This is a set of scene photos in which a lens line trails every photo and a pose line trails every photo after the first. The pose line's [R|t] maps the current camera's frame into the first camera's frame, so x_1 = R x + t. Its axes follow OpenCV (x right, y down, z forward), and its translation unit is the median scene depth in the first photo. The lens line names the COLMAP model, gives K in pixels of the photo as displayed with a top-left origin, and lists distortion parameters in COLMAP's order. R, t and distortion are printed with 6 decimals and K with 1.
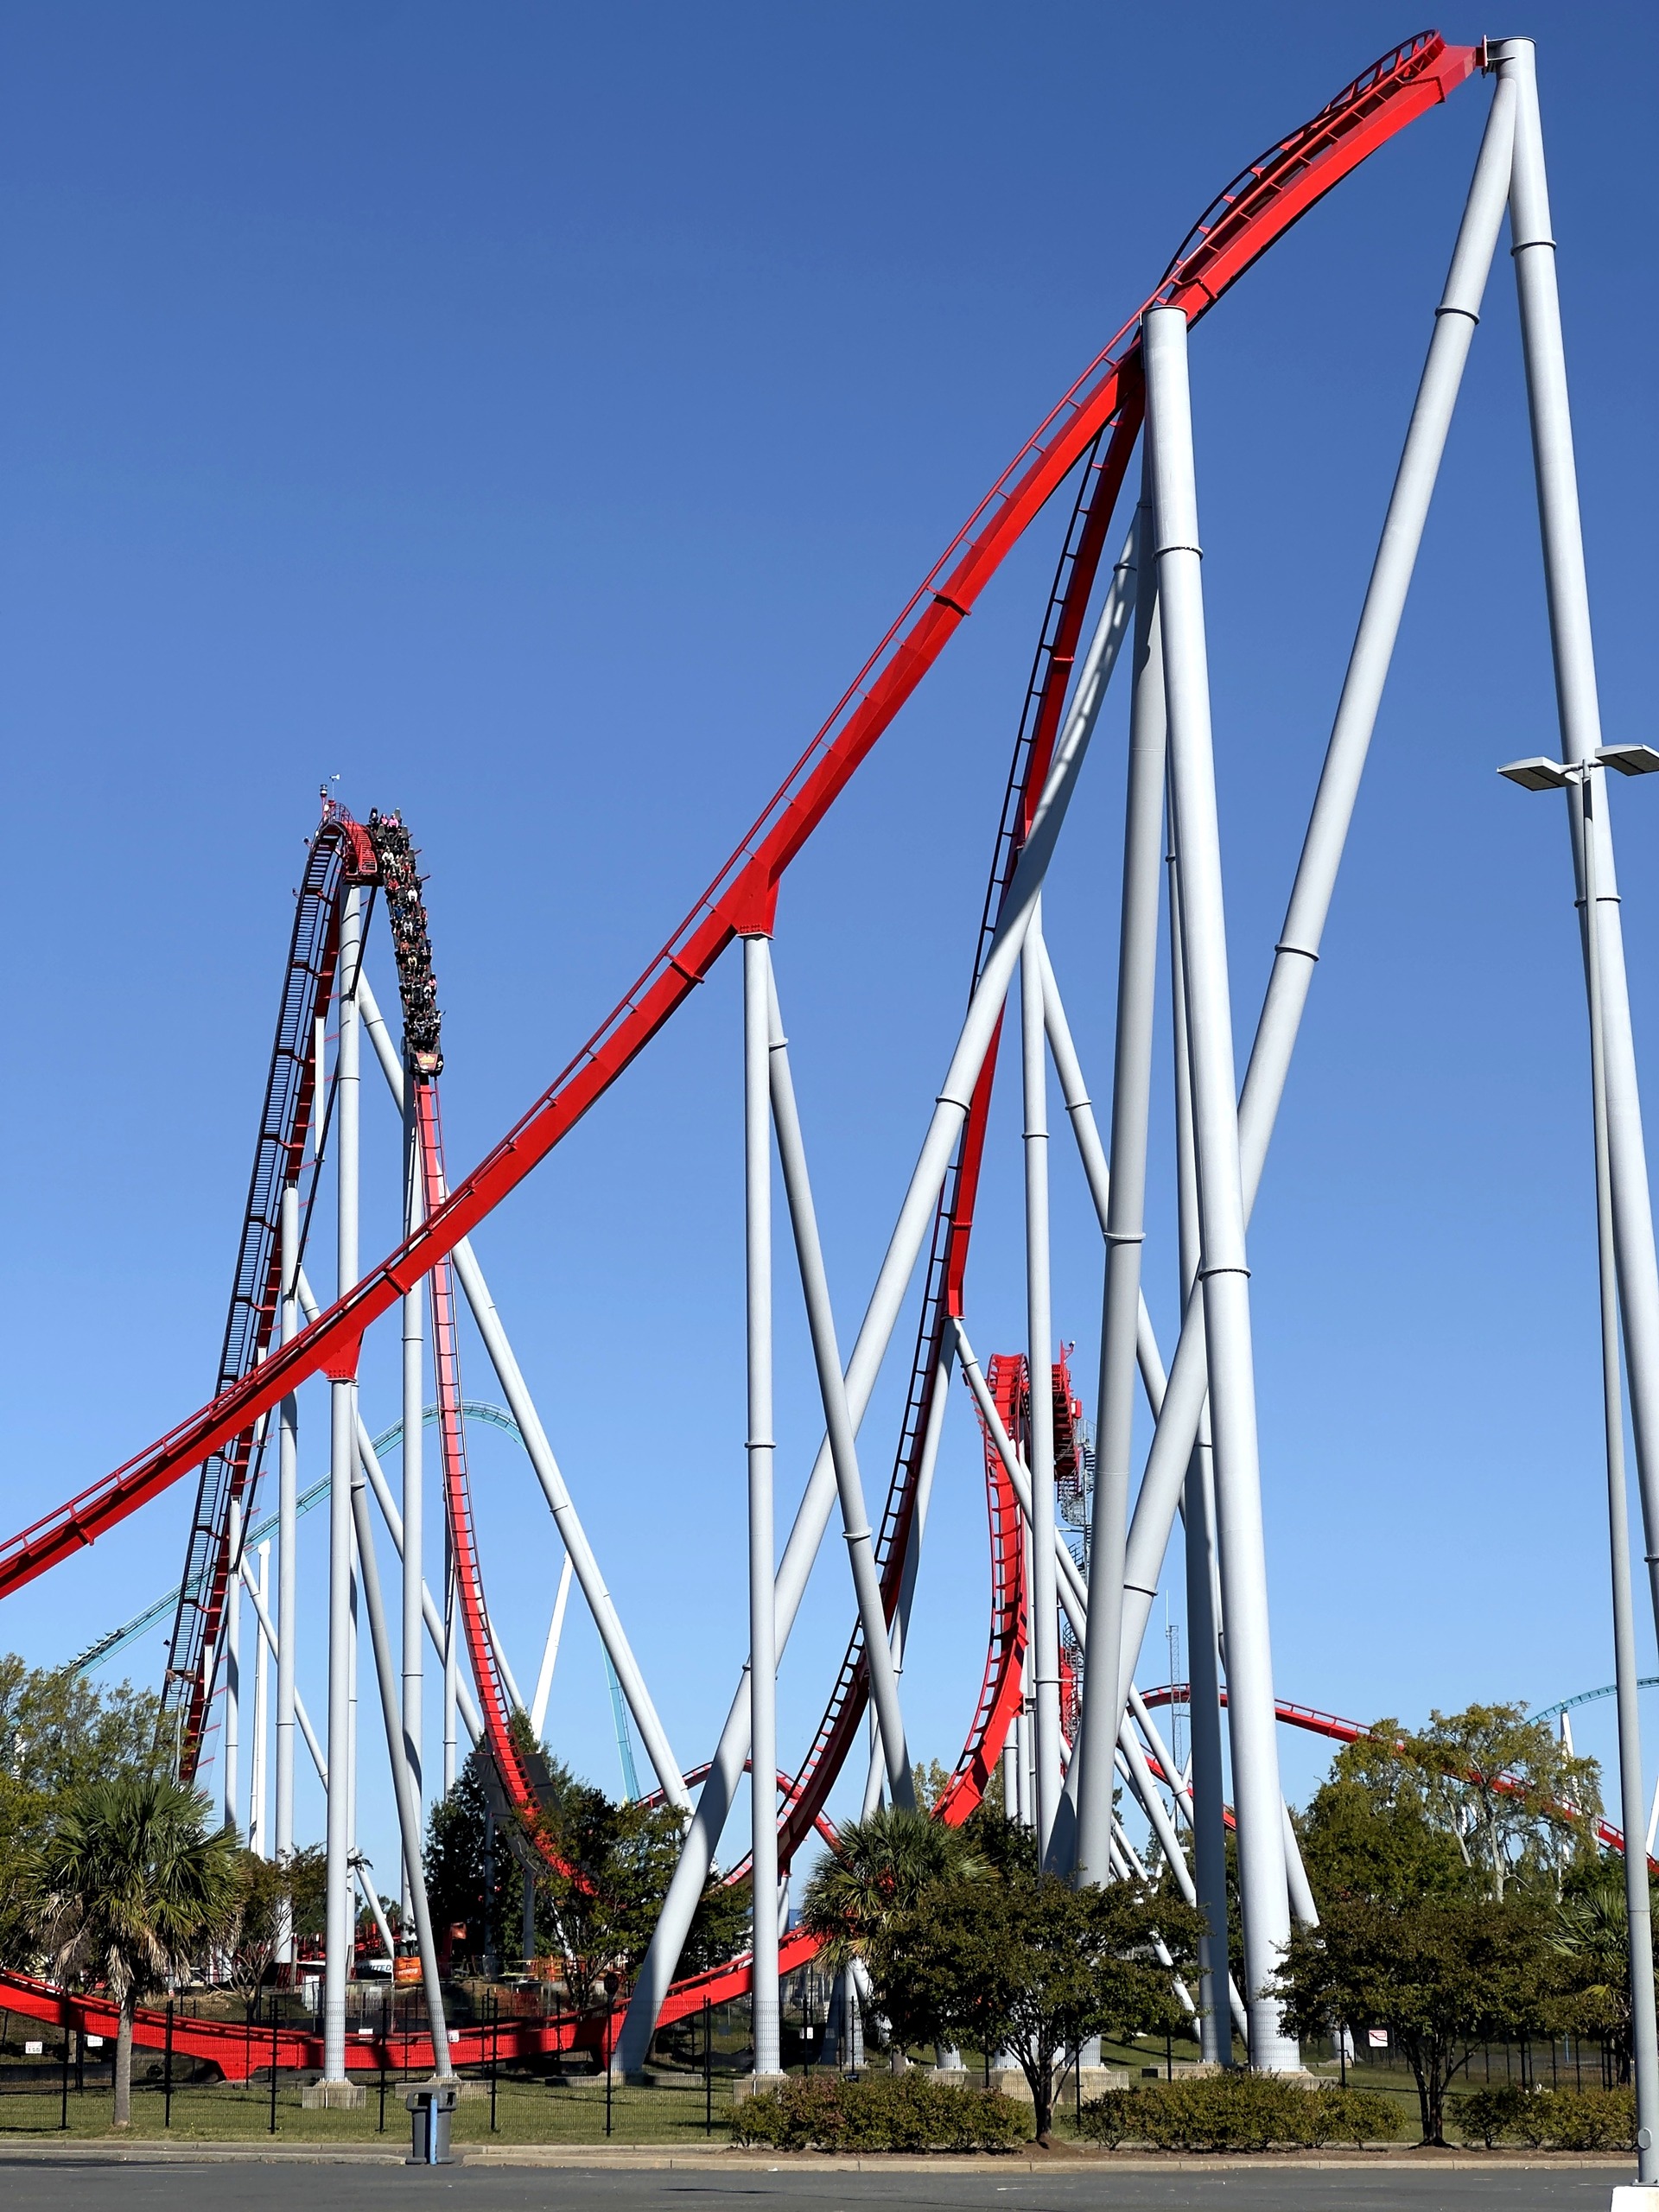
lens RADIAL K [[4572.9, 0, 829.5], [0, 4572.9, 1106.0], [0, 0, 1]] dist [0.100967, 0.008852]
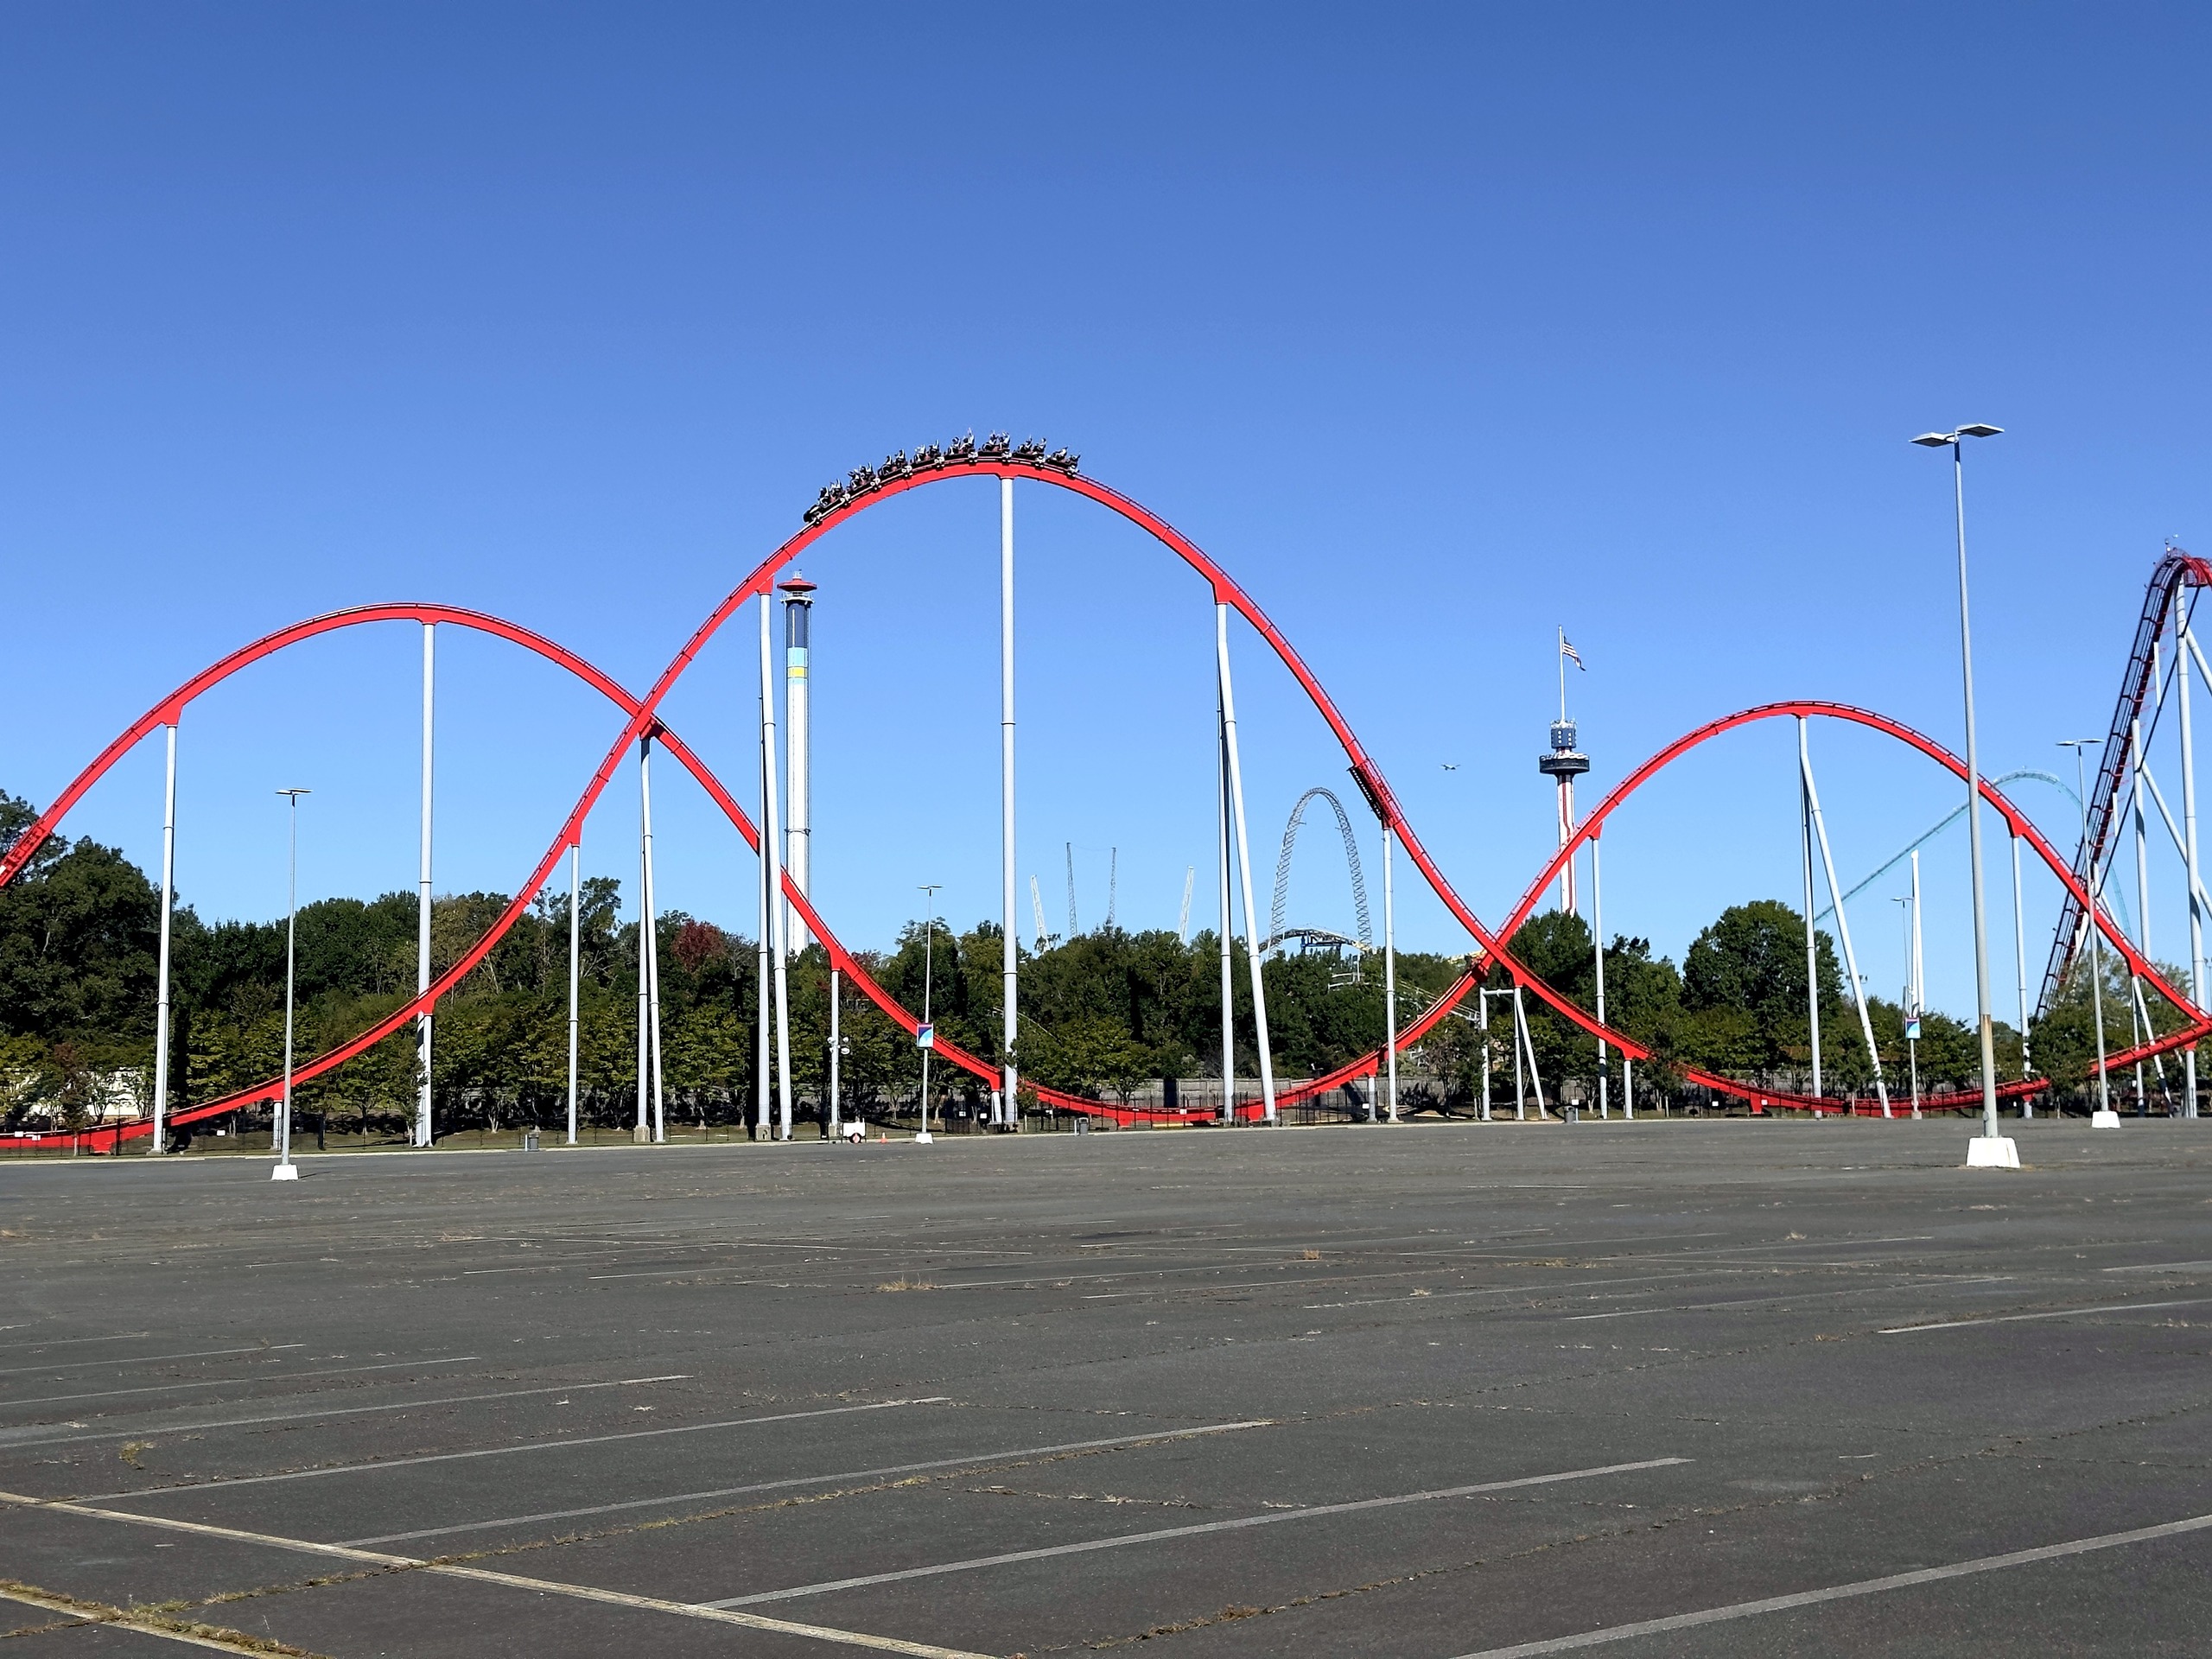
lens RADIAL K [[3062.9, 0, 1099.0], [0, 3062.9, 813.9], [0, 0, 1]] dist [0.145723, -0.110915]
pose [[0.959095, -0.029713, -0.281520, -0.181775], [0.057044, 0.994362, 0.089389, -0.099511], [0.277277, -0.101791, 0.955383, -0.541501]]
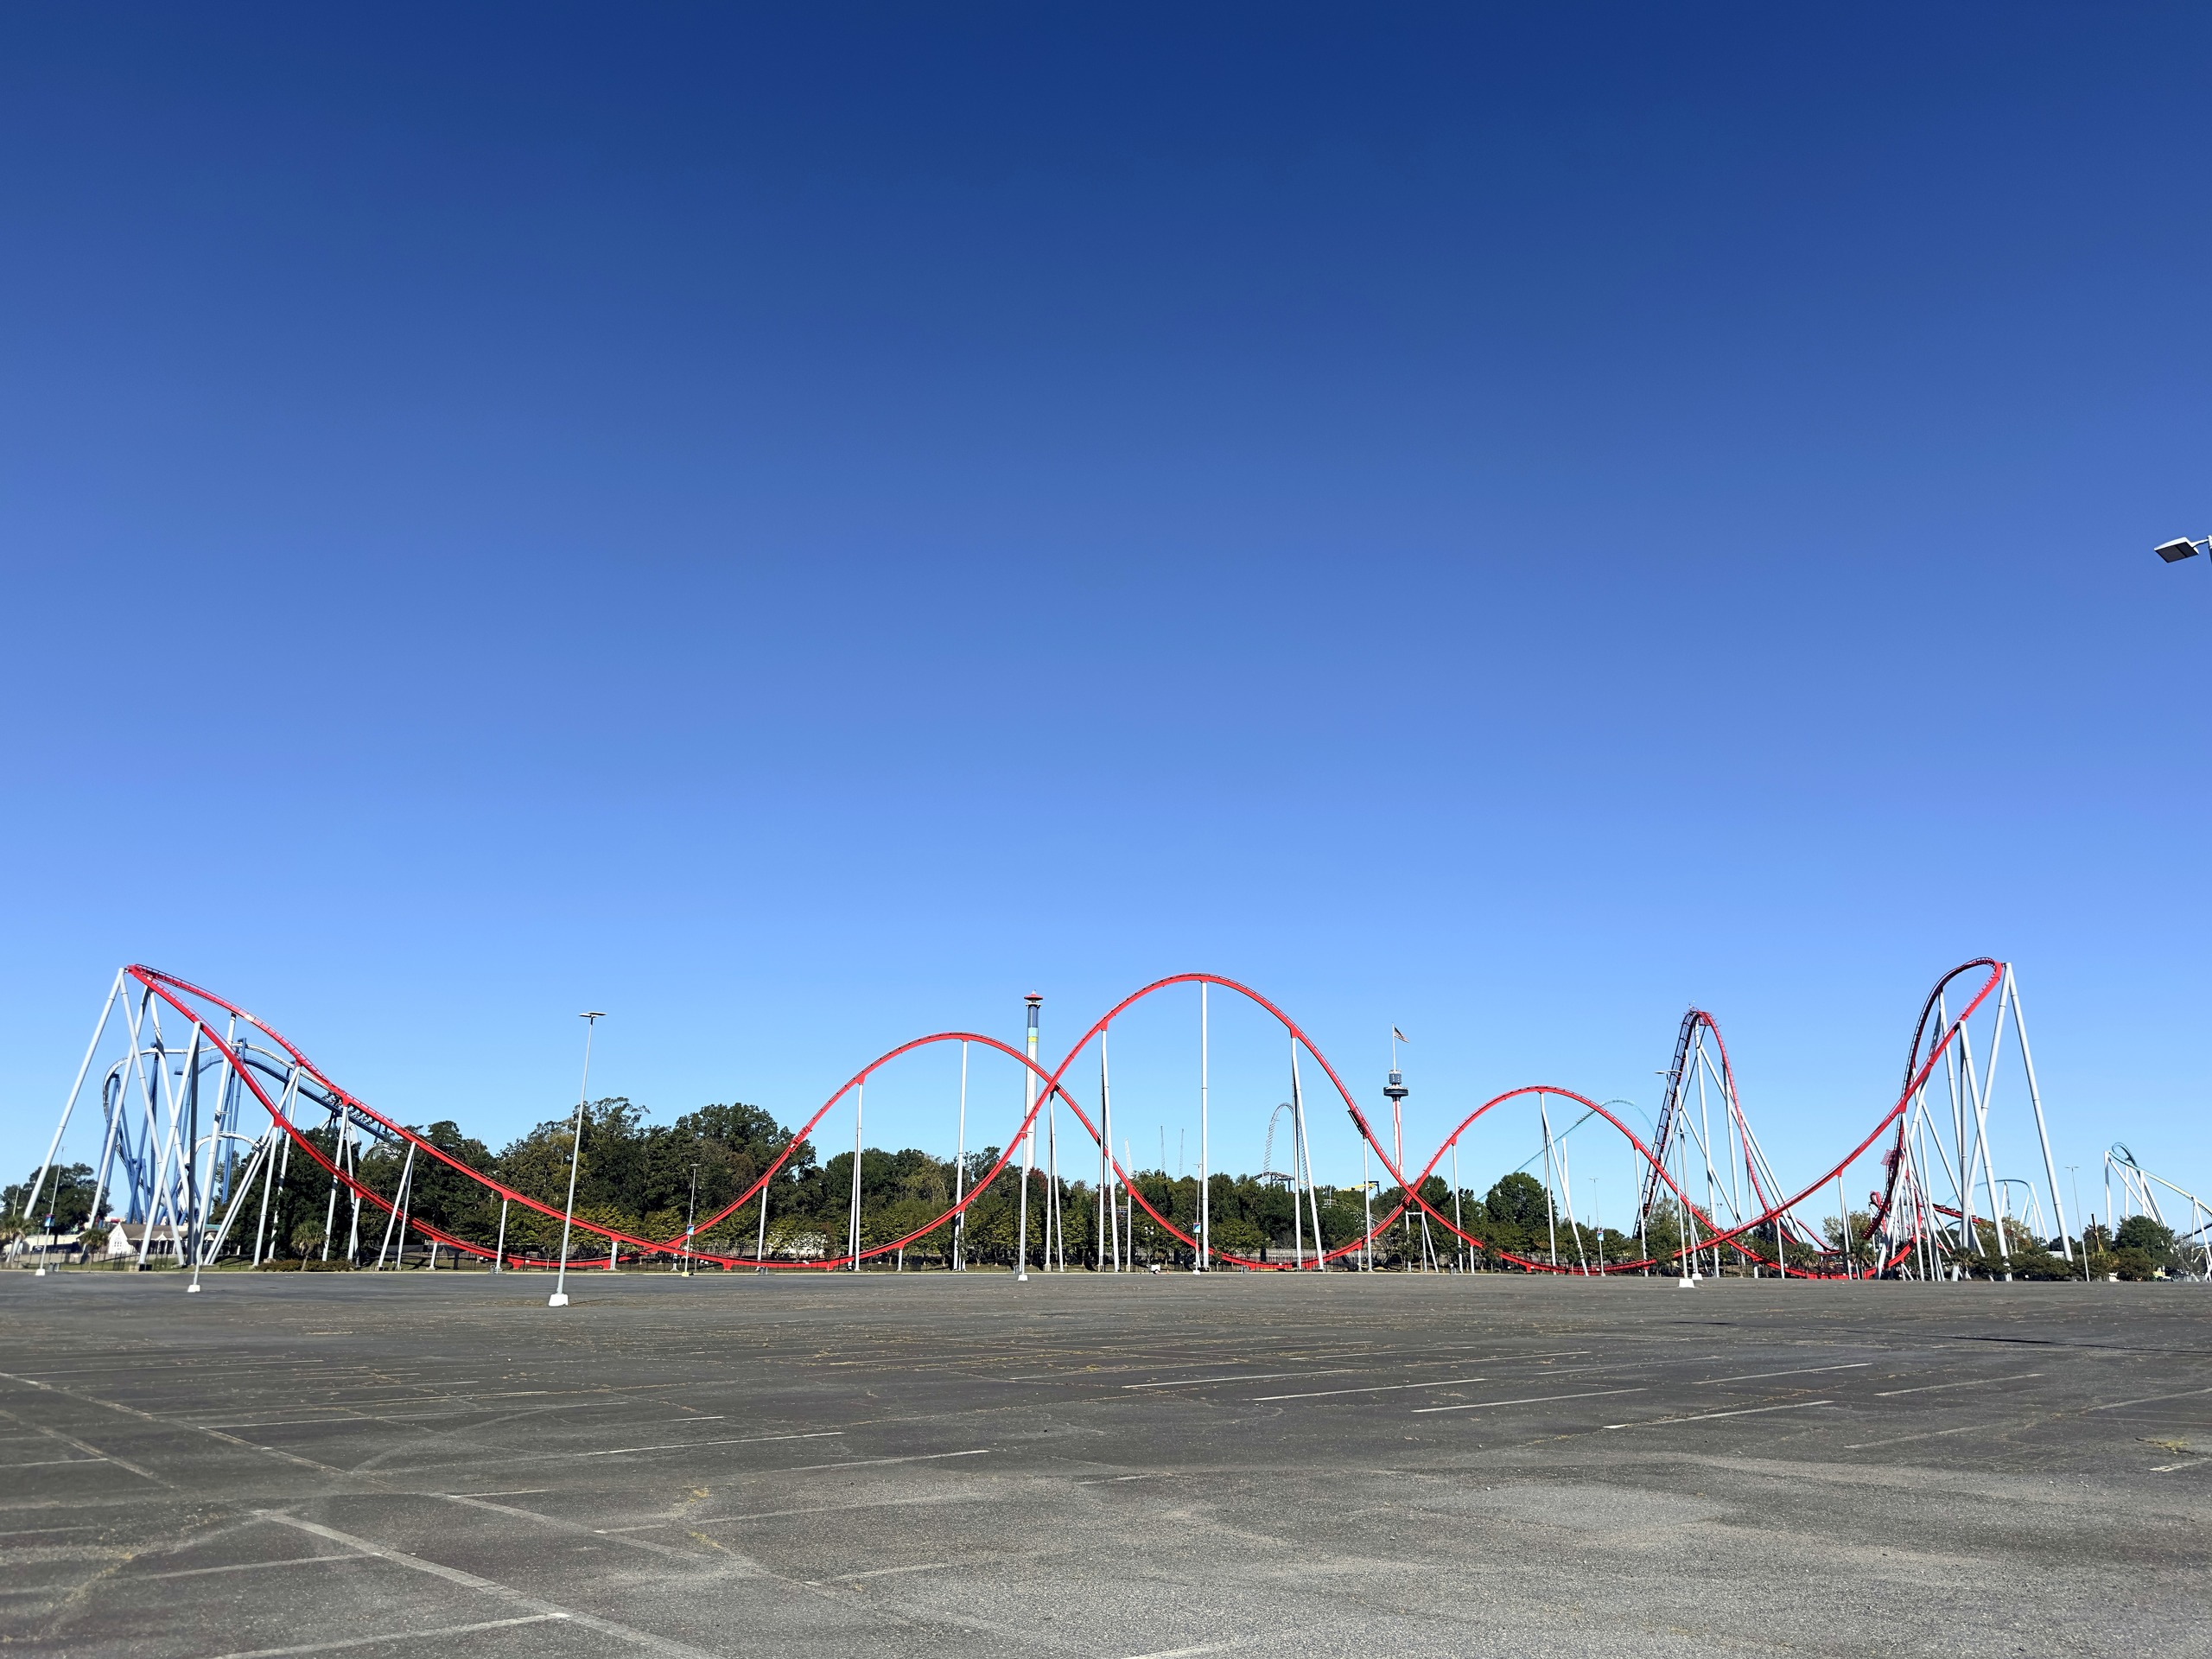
lens RADIAL K [[1650.5, 0, 1100.3], [0, 1650.5, 816.5], [0, 0, 1]] dist [0.193938, -0.412931]
pose [[0.960573, -0.054058, -0.272723, -0.207302], [0.034902, 0.996602, -0.074612, -0.149933], [0.275830, 0.062152, 0.959195, -0.808806]]
